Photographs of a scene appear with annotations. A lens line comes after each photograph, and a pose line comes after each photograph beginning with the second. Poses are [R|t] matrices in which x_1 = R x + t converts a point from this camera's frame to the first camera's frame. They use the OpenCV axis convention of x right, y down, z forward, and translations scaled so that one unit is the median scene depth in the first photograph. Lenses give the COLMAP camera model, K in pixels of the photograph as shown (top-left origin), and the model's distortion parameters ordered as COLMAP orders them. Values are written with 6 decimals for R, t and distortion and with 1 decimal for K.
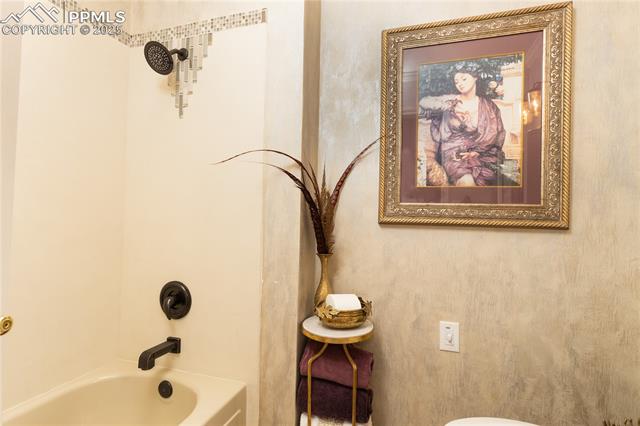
lens RADIAL K [[320.9, 0, 322.0], [0, 320.9, 211.2], [0, 0, 1]] dist [-0.003141, 0.000239]
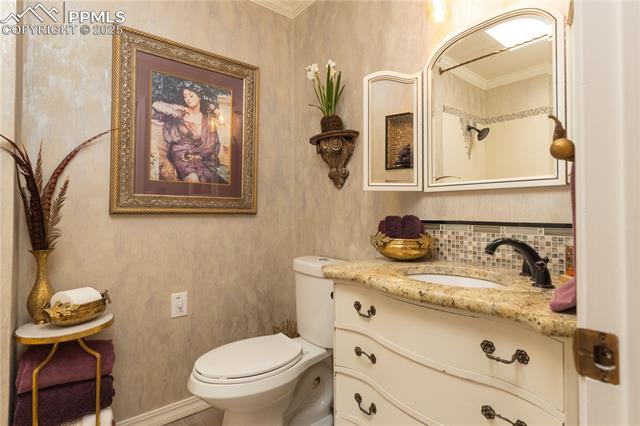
lens RADIAL K [[320.9, 0, 321.0], [0, 320.9, 211.3], [0, 0, 1]] dist [-0.003141, 0.000239]
pose [[0.568677, -0.019432, 0.822332, -0.301668], [-0.008066, 0.999541, 0.029198, -0.004669], [-0.822522, -0.023237, 0.568259, -0.131513]]
